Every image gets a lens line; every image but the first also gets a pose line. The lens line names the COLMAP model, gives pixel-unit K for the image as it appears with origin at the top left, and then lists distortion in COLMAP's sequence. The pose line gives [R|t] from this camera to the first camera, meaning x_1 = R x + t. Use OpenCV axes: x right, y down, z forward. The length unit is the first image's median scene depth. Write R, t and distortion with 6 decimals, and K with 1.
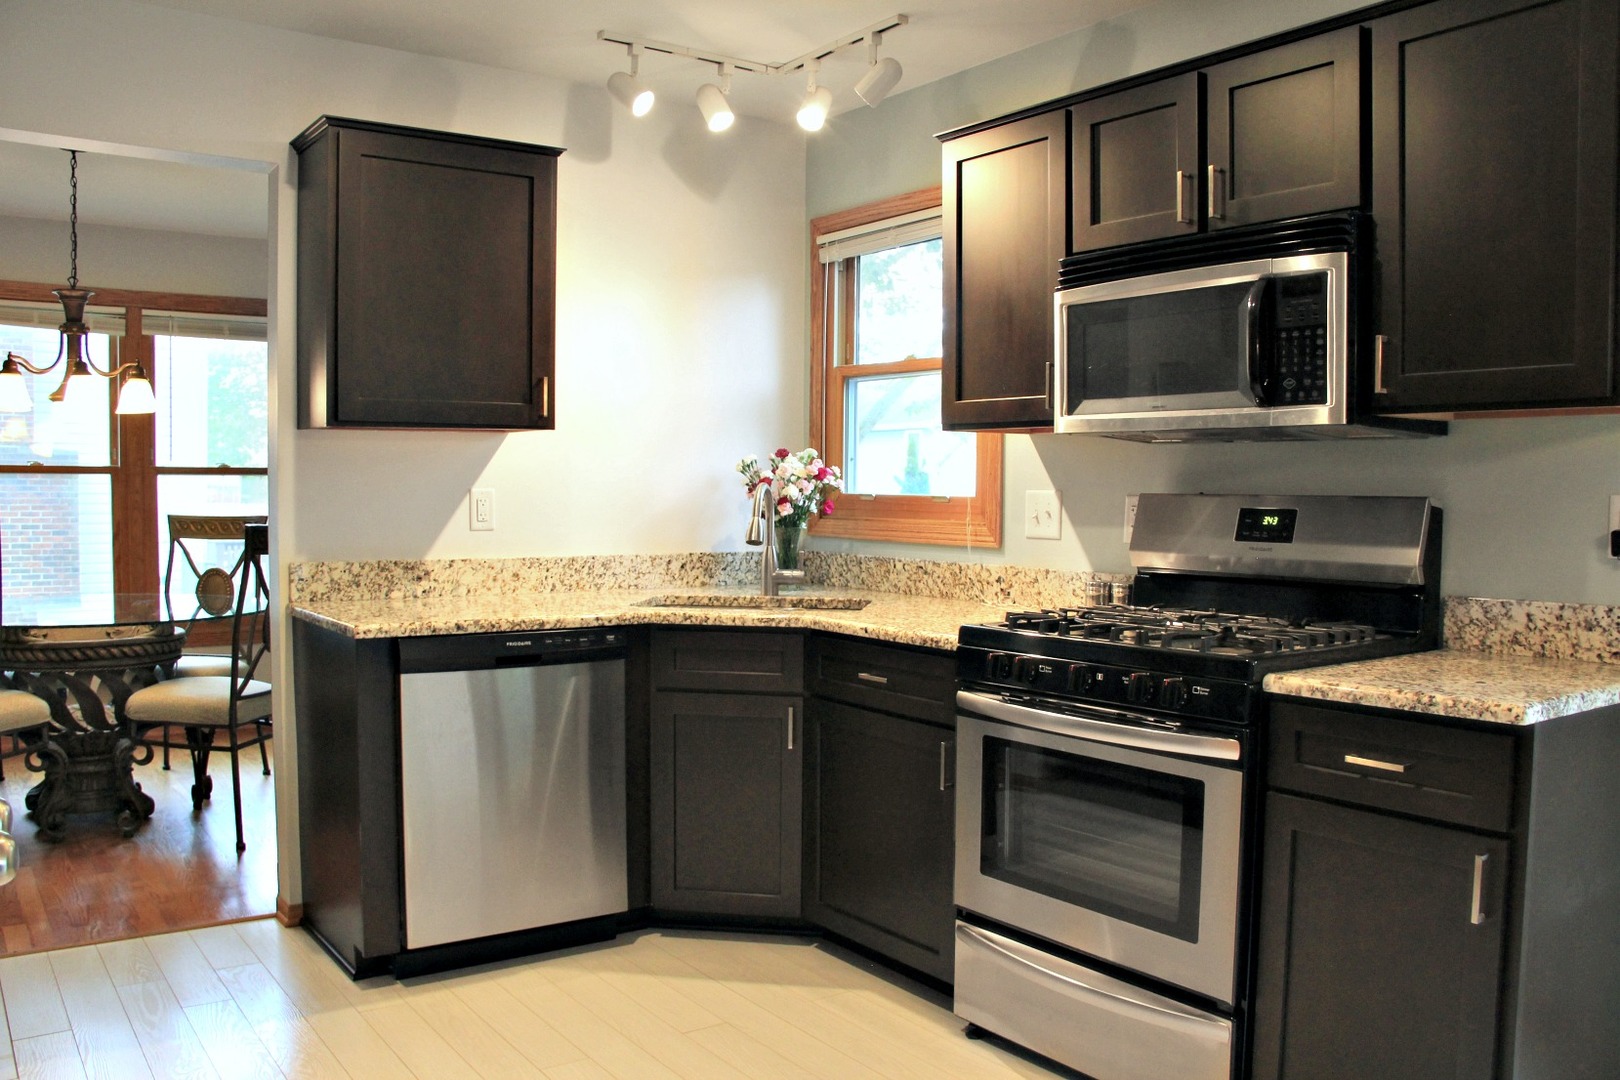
lens RADIAL K [[1330.8, 0, 809.4], [0, 1330.8, 563.3], [0, 0, 1]] dist [-0.176810, 0.133718]
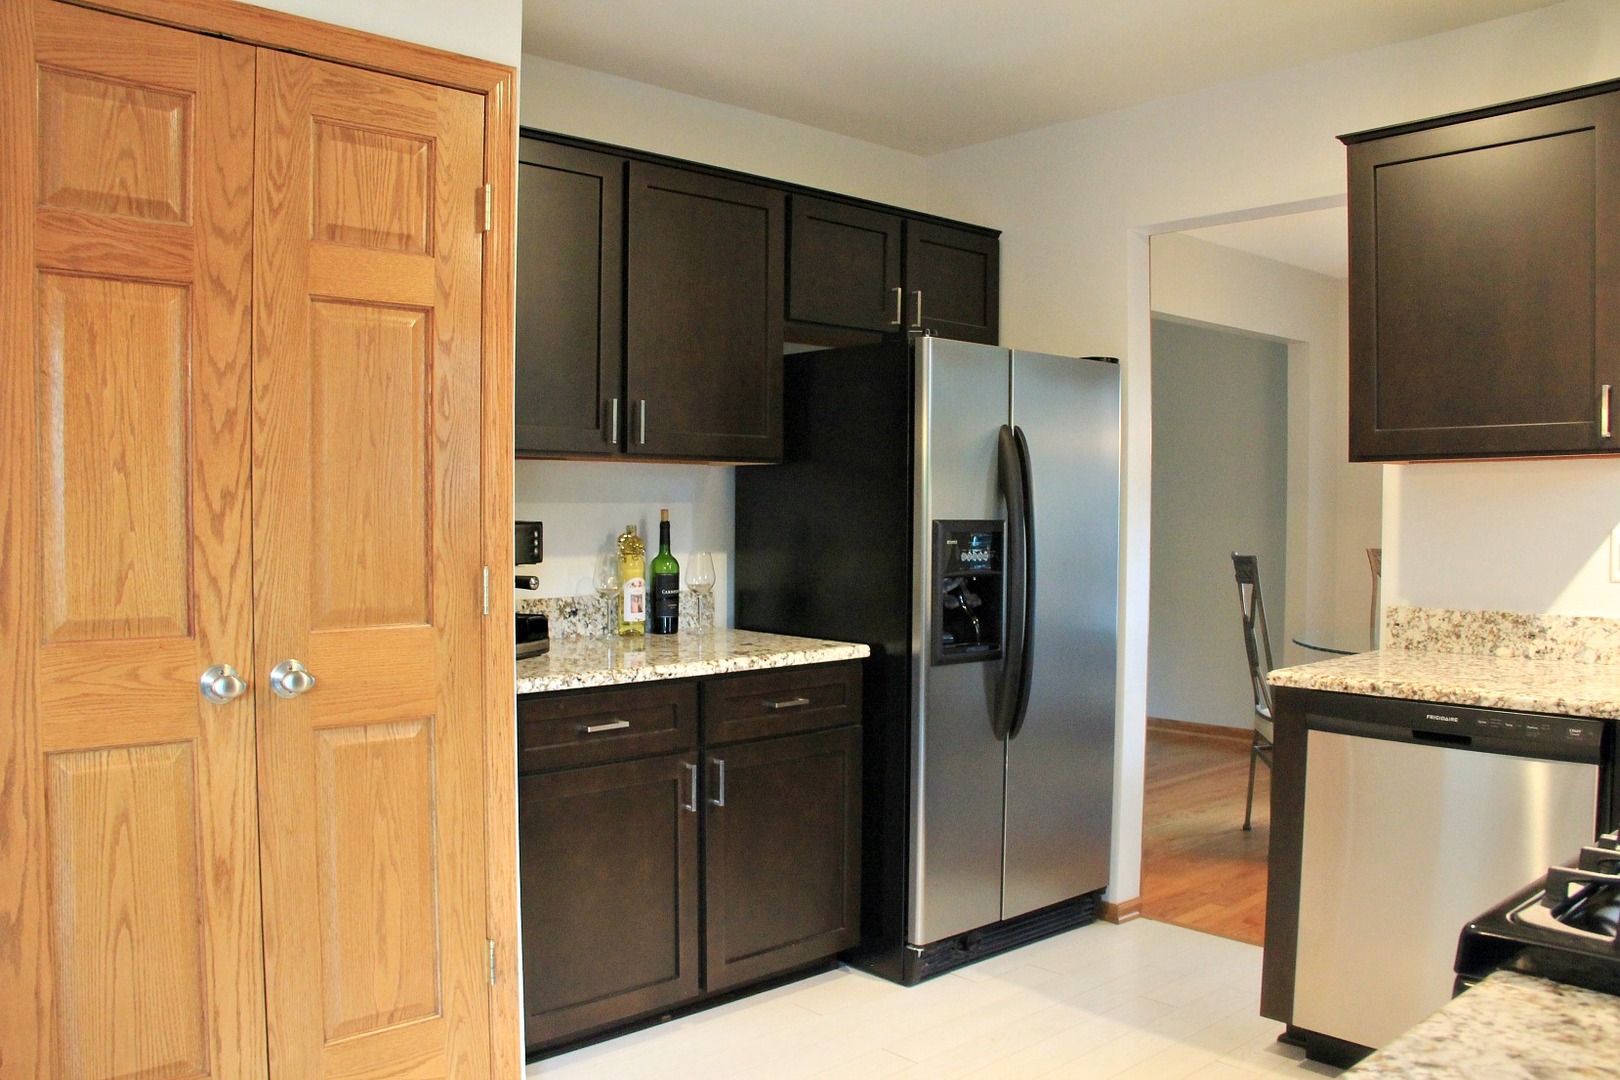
lens RADIAL K [[1330.8, 0, 809.4], [0, 1330.8, 563.3], [0, 0, 1]] dist [-0.176810, 0.133718]
pose [[0.139152, 0.031528, -0.989769, 0.460237], [-0.054718, 0.998211, 0.024104, -0.030087], [0.988758, 0.050804, 0.140628, 0.434111]]
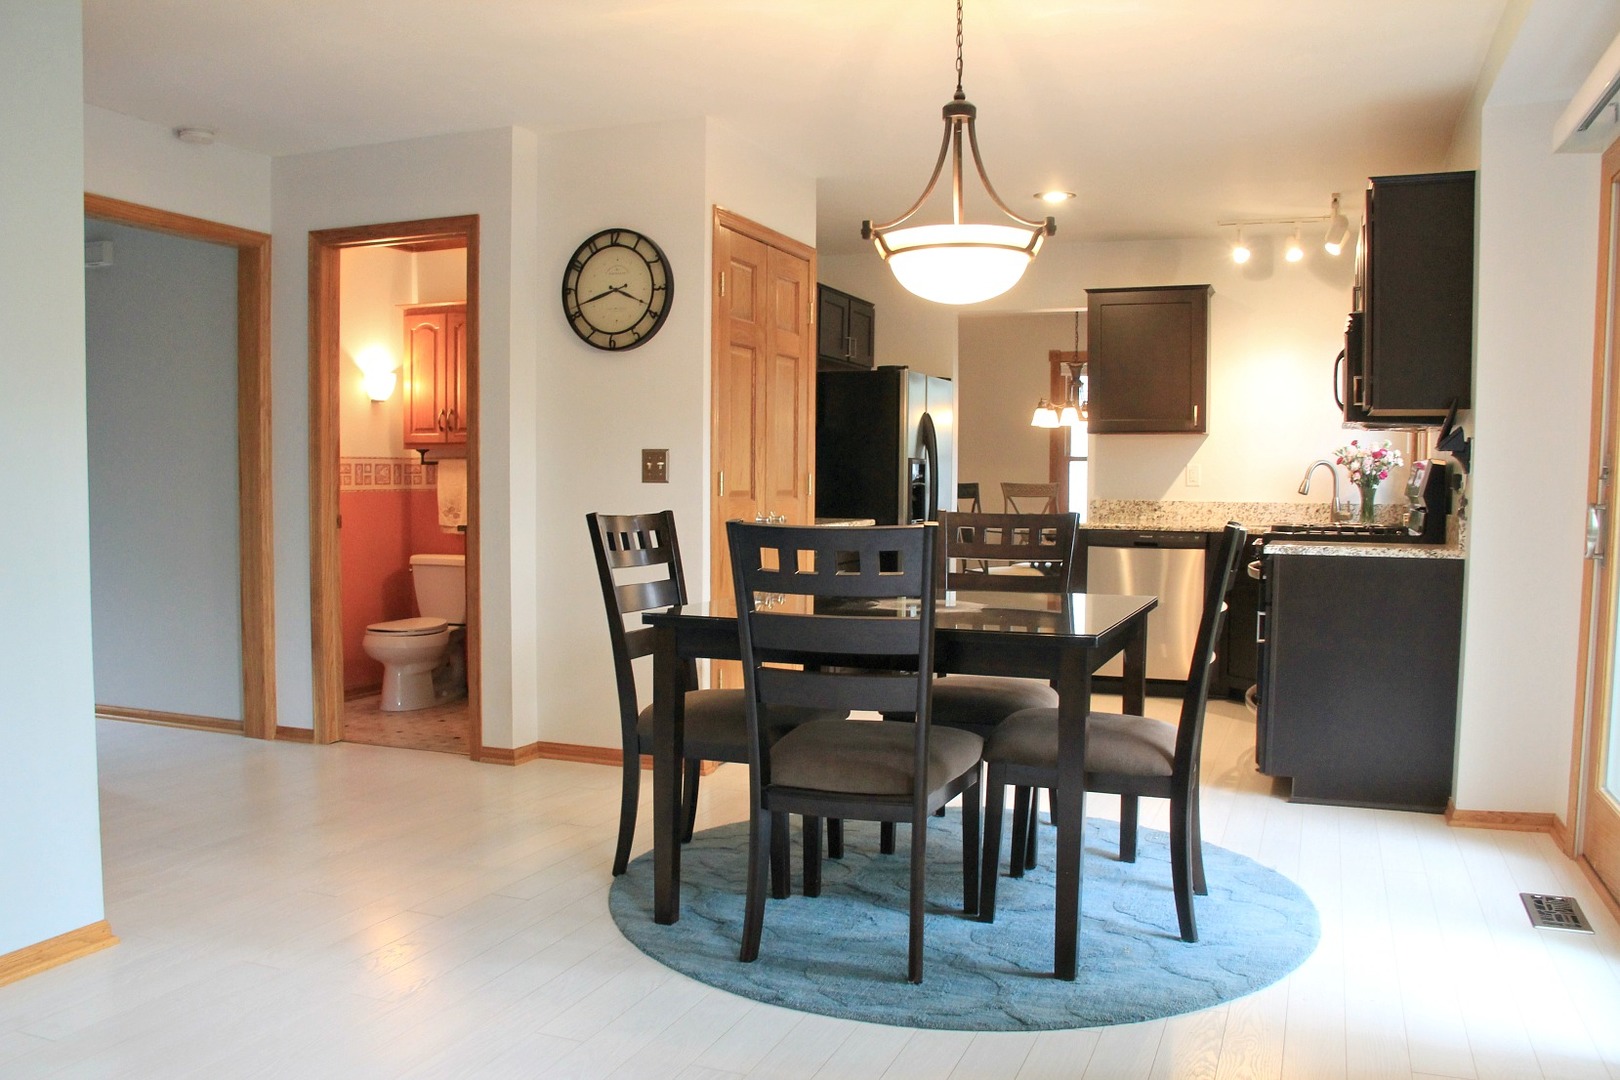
lens RADIAL K [[1330.8, 0, 809.4], [0, 1330.8, 563.3], [0, 0, 1]] dist [-0.176810, 0.133718]
pose [[0.552647, 0.050086, -0.831909, 1.081985], [-0.047516, 0.998462, 0.028548, 0.061141], [0.832060, 0.023752, 0.554177, -0.528062]]
